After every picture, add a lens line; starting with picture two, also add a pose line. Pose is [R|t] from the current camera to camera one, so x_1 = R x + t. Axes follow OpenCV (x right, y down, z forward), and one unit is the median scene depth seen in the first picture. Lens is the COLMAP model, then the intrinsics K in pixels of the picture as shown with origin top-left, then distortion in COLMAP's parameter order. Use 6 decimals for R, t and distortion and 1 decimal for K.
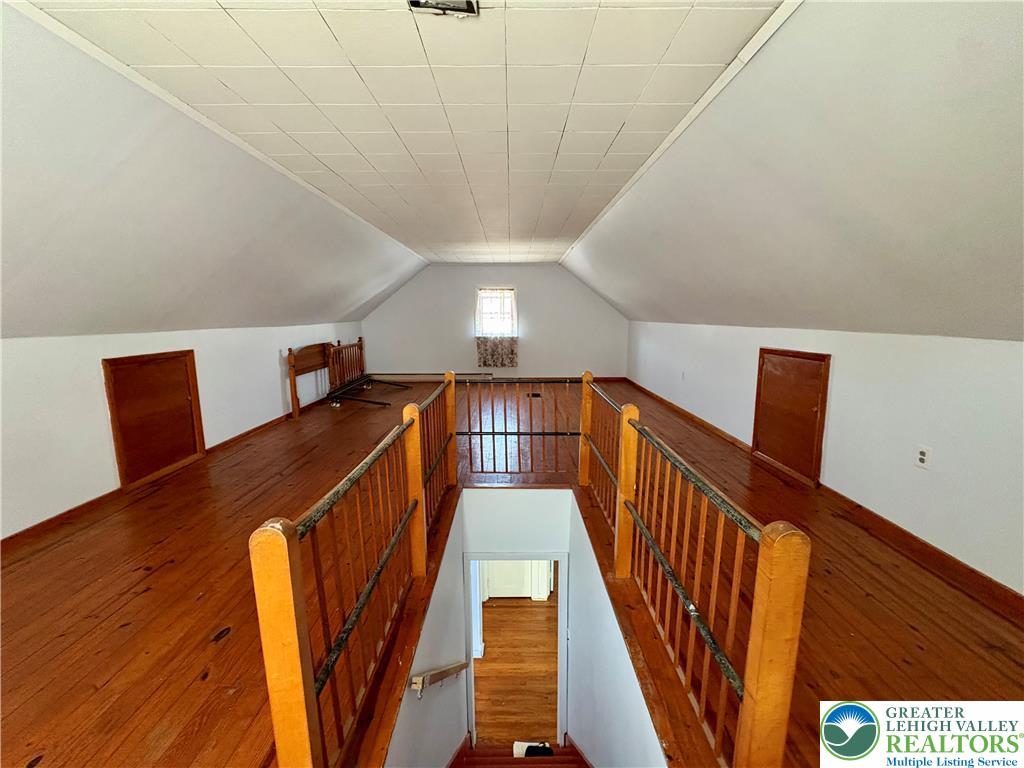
lens RADIAL K [[415.3, 0, 505.8], [0, 415.3, 385.7], [0, 0, 1]] dist [-0.002583, -0.000046]
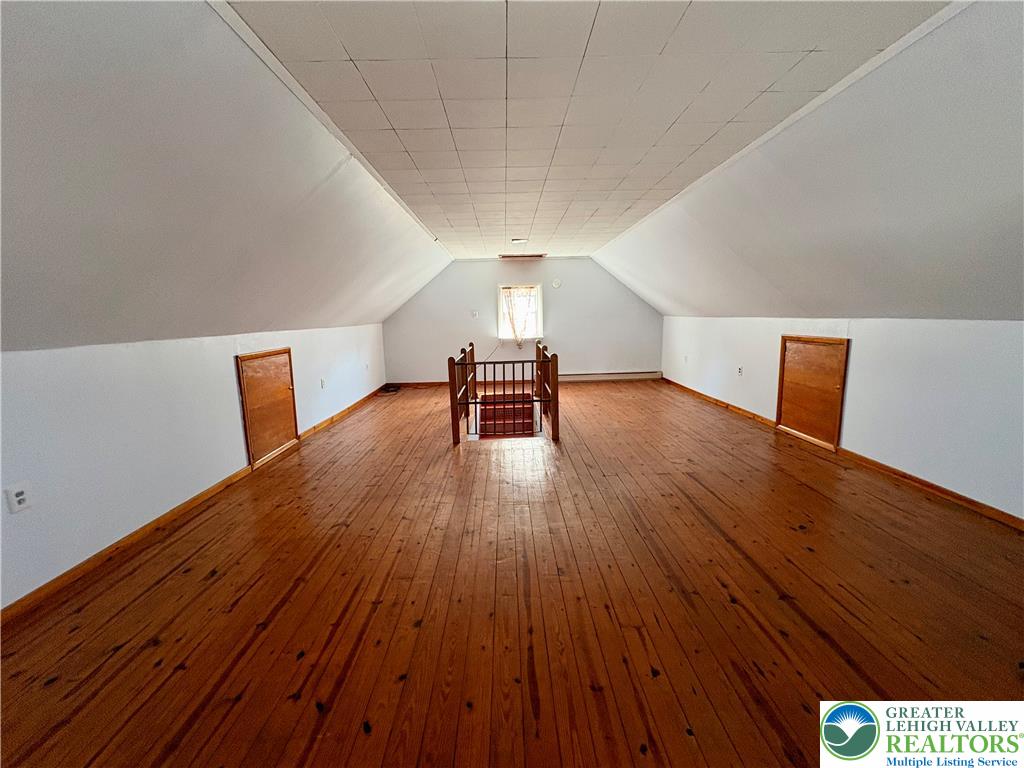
lens RADIAL K [[415.3, 0, 505.8], [0, 415.3, 385.7], [0, 0, 1]] dist [-0.002583, -0.000046]
pose [[-0.999560, 0.029655, -0.000221, 0.014524], [0.027884, 0.942356, 0.333447, -0.185888], [0.010097, 0.333294, -0.942769, 1.101084]]
